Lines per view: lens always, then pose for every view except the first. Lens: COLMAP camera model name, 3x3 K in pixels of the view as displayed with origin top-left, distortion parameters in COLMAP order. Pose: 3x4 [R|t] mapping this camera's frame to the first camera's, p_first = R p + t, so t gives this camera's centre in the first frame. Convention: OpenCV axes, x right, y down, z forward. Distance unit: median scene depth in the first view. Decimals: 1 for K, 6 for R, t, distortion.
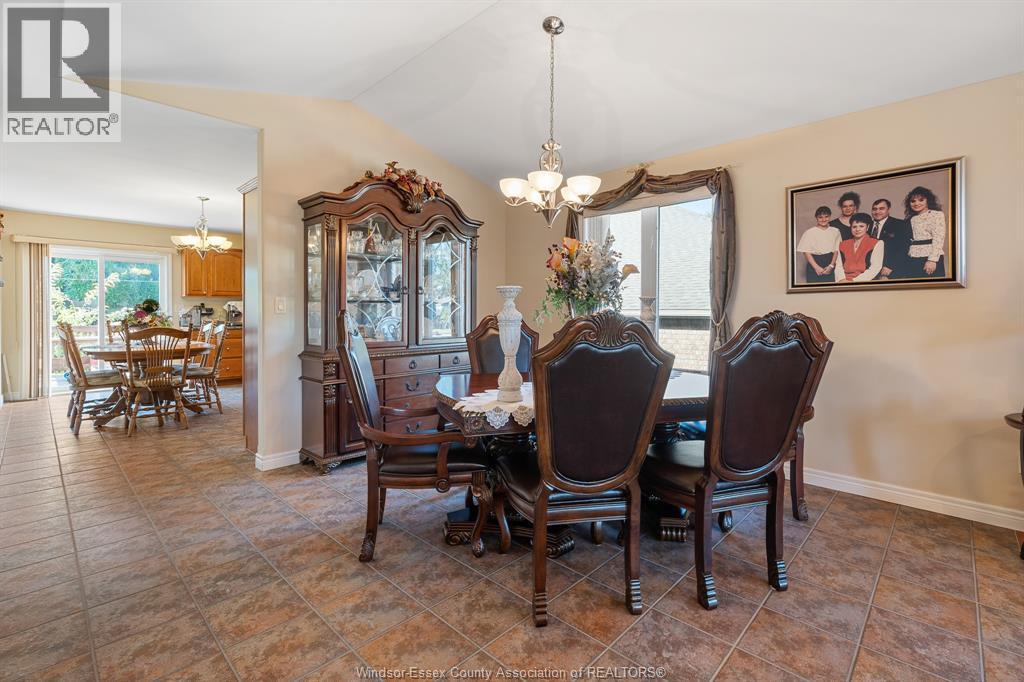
lens RADIAL K [[461.8, 0, 529.0], [0, 461.8, 313.1], [0, 0, 1]] dist [-0.003659, 0.000376]
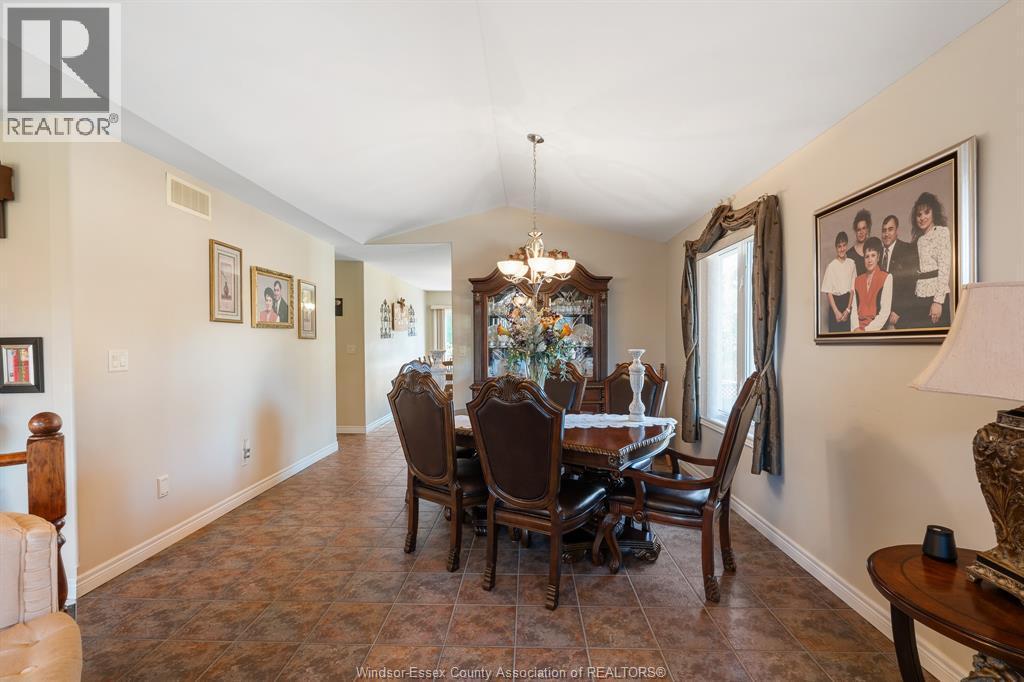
lens RADIAL K [[461.8, 0, 520.5], [0, 461.8, 343.6], [0, 0, 1]] dist [-0.003659, 0.000376]
pose [[0.668380, 0.000201, -0.743820, 0.899839], [0.003800, 0.999986, 0.003685, -0.054857], [0.743810, -0.005289, 0.668370, 0.102203]]
